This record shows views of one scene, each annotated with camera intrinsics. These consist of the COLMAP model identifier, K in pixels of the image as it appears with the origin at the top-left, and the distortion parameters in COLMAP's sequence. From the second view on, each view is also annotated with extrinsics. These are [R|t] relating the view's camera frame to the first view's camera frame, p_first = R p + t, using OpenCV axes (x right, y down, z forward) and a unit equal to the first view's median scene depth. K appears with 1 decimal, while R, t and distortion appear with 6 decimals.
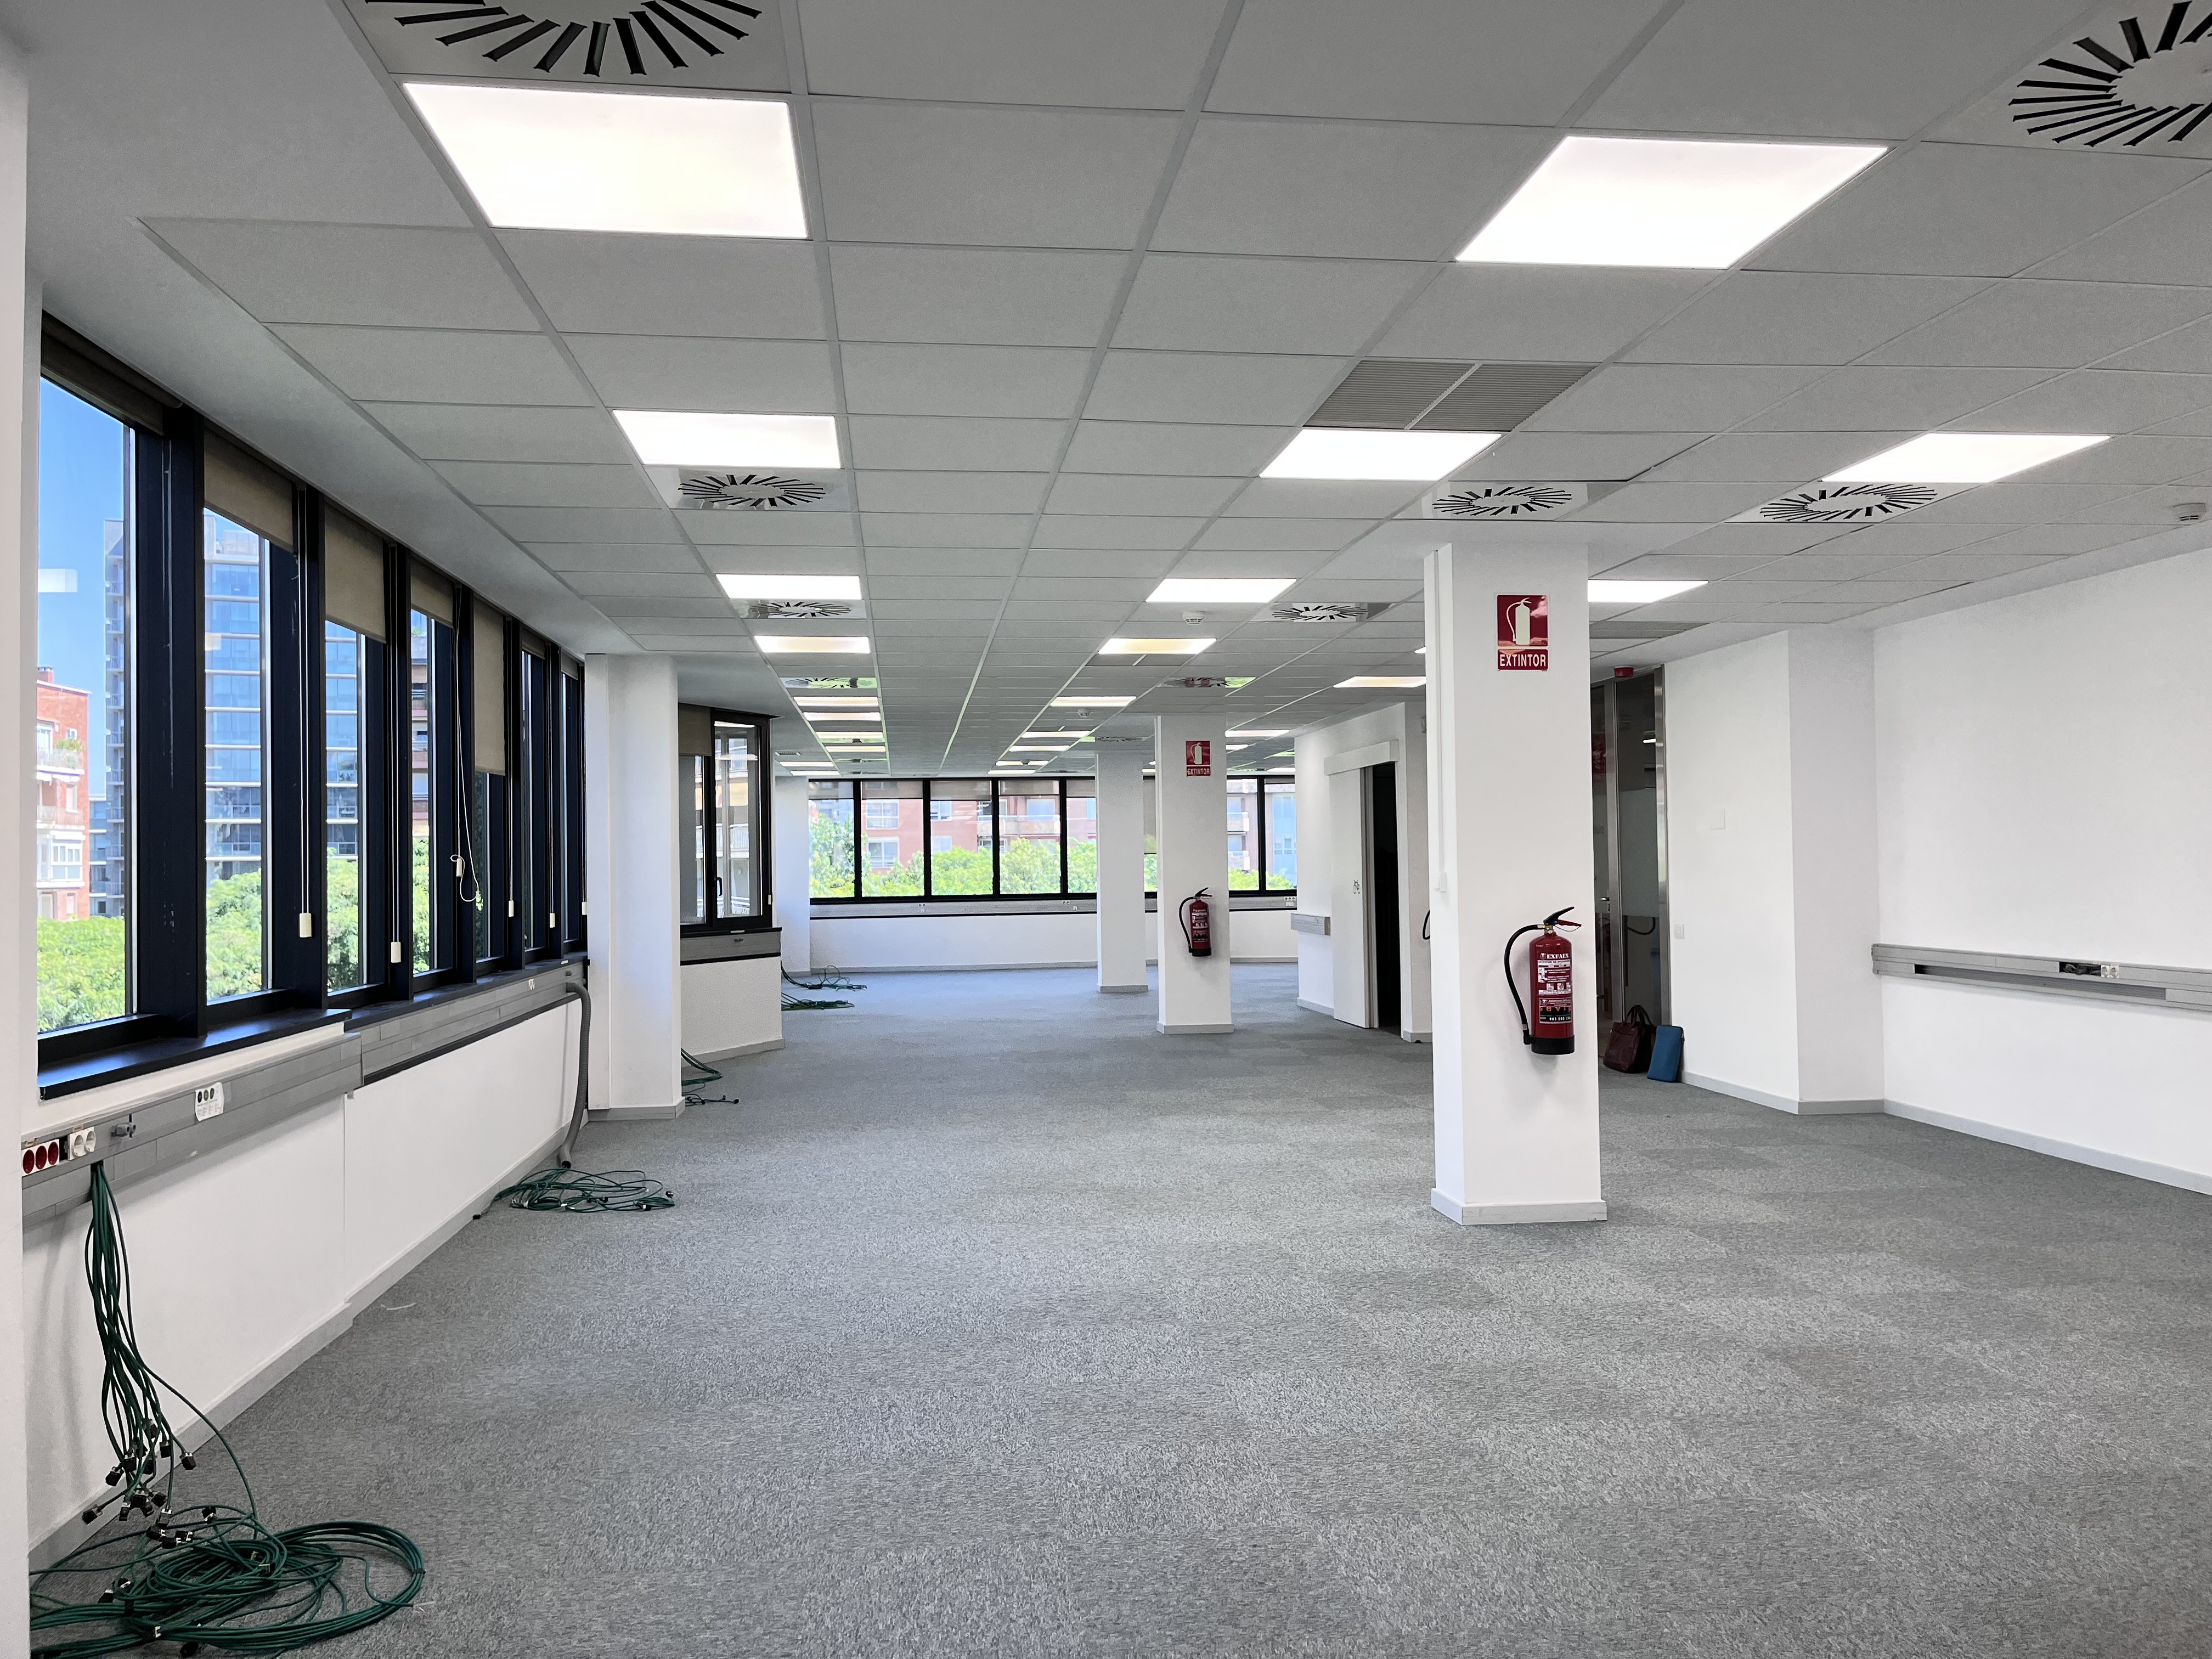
lens RADIAL K [[1659.1, 0, 1121.5], [0, 1659.1, 830.5], [0, 0, 1]] dist [0.069231, -0.083975]
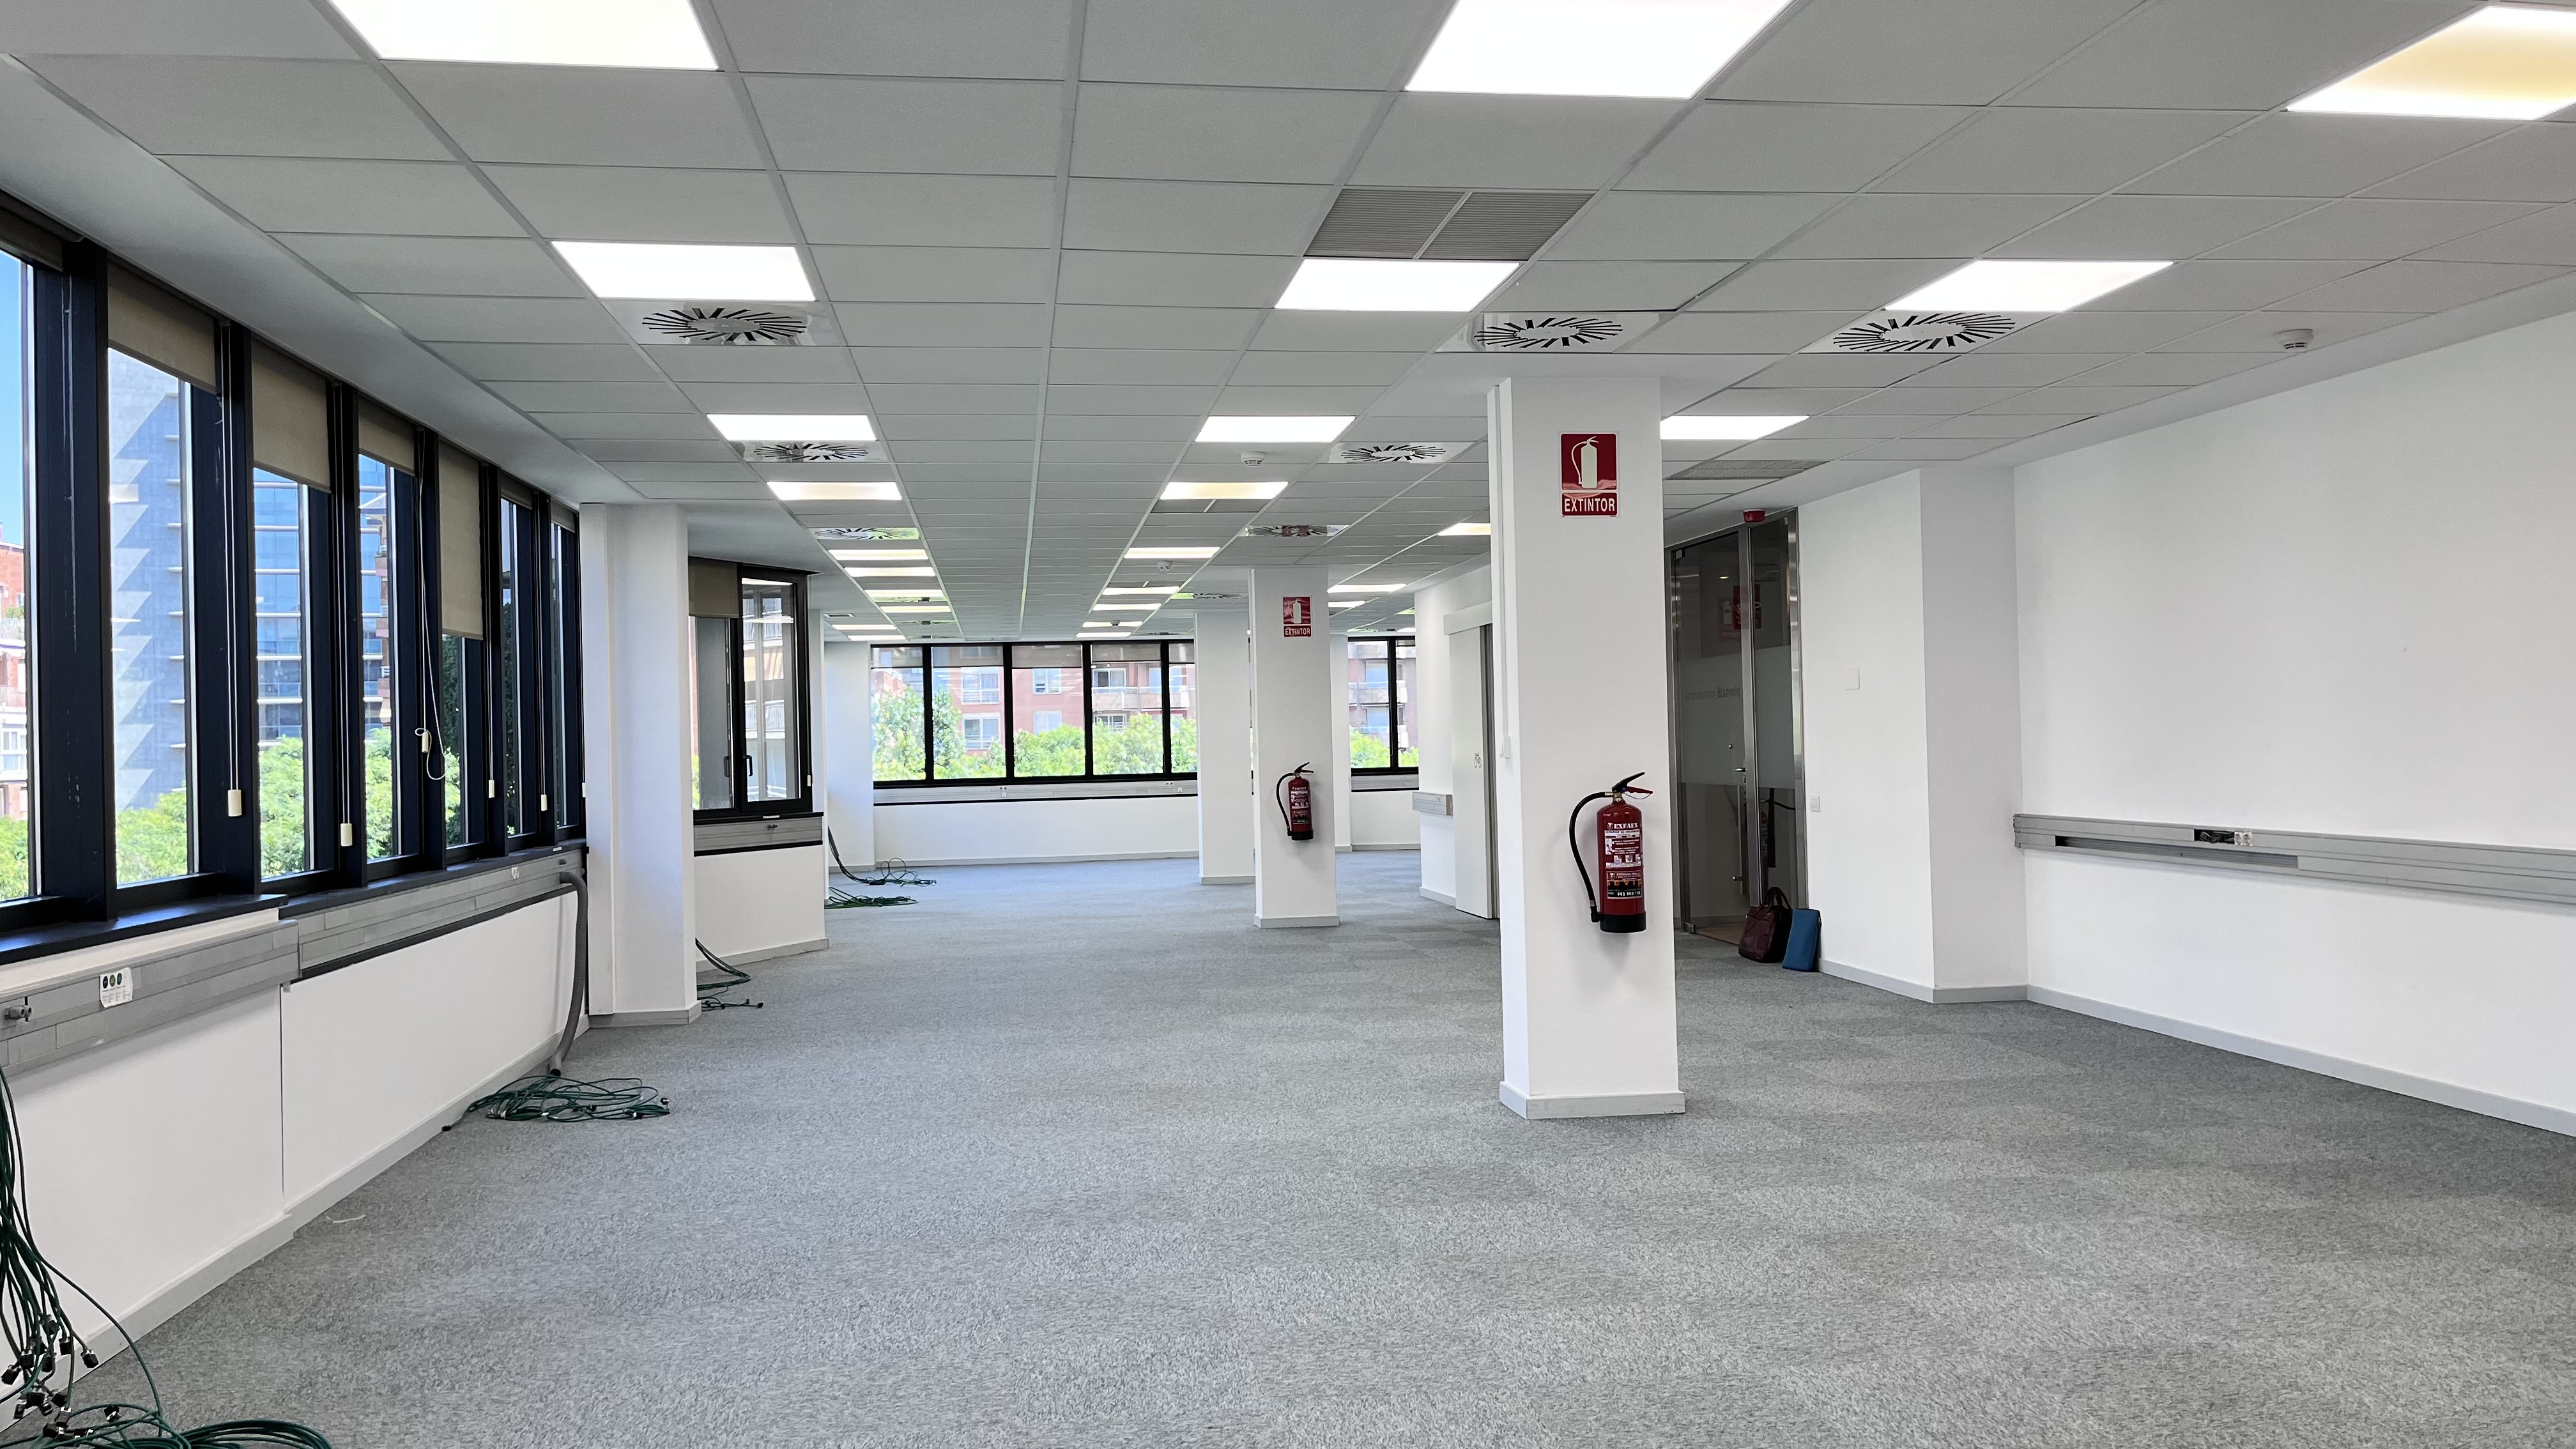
lens RADIAL K [[1926.7, 0, 1299.6], [0, 1926.7, 716.4], [0, 0, 1]] dist [0.077491, -0.098063]
pose [[0.999782, -0.008936, 0.018860, 0.062406], [0.008806, 0.999937, 0.006955, 0.005845], [-0.018921, -0.006787, 0.999798, -0.063930]]
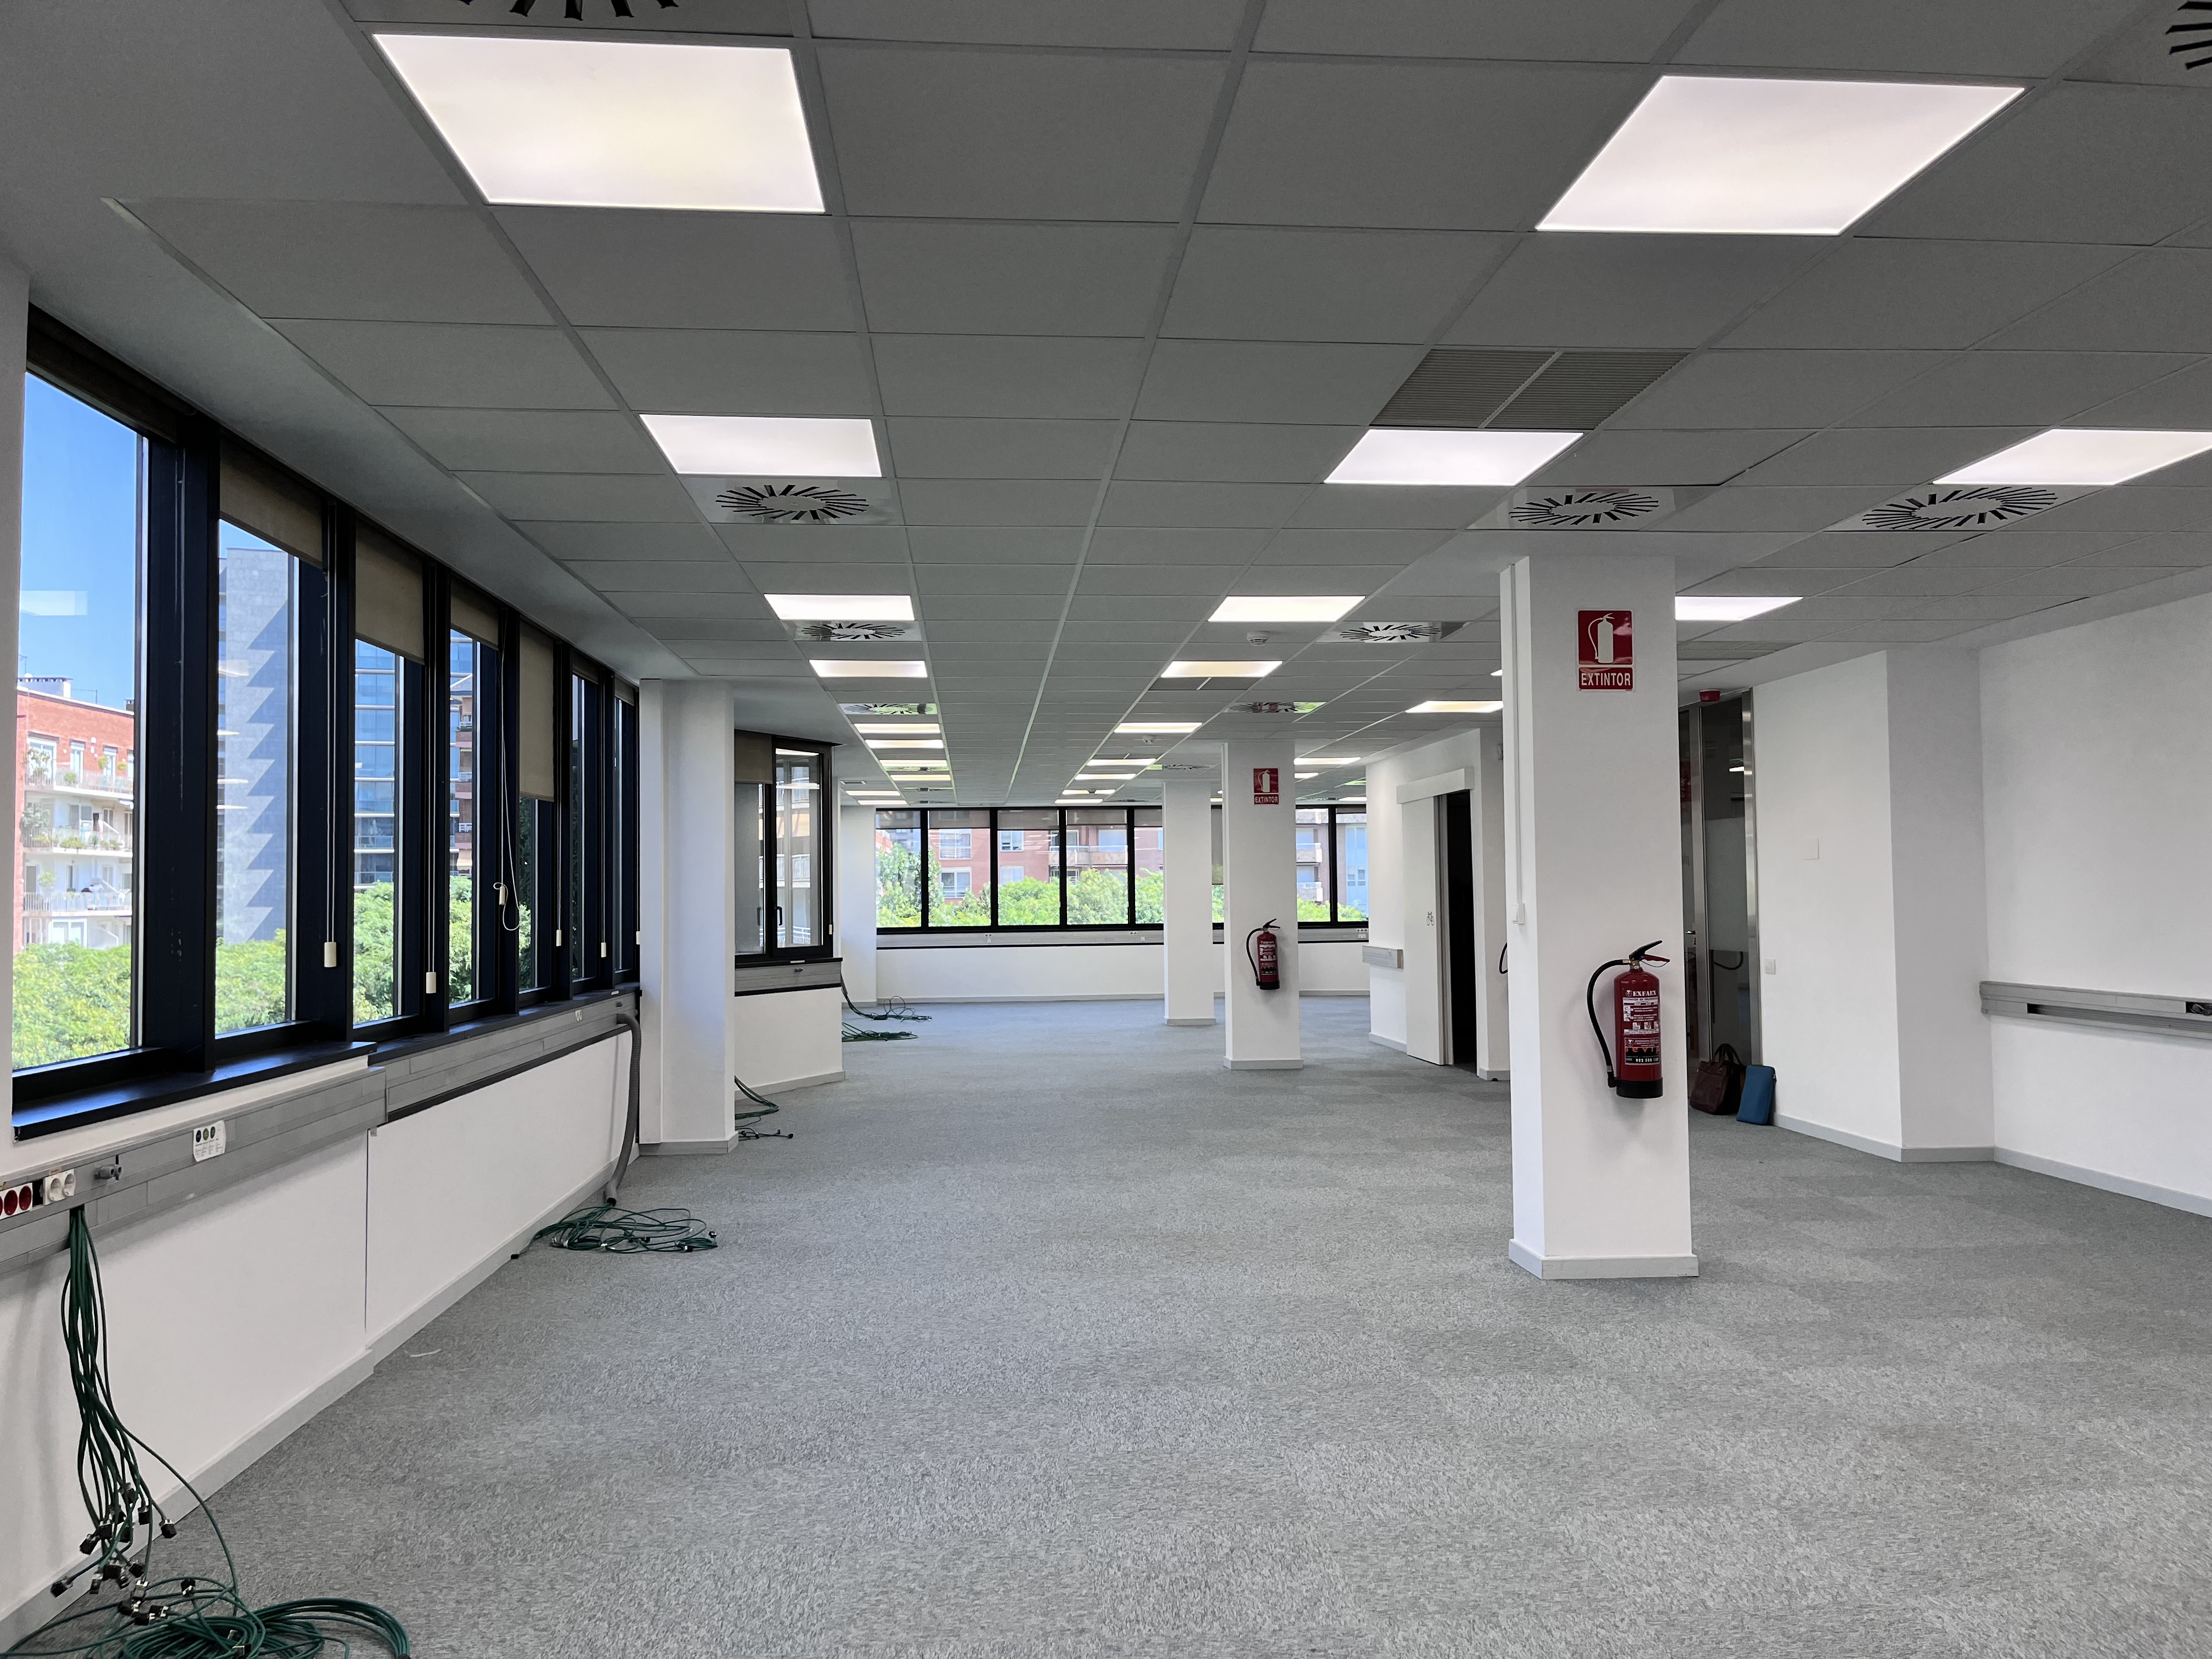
lens RADIAL K [[1659.1, 0, 1121.5], [0, 1659.1, 830.5], [0, 0, 1]] dist [0.069231, -0.083975]
pose [[0.999049, 0.001342, -0.043578, 0.008349], [-0.002149, 0.999827, -0.018487, 0.001649], [0.043545, 0.018563, 0.998879, 0.046830]]
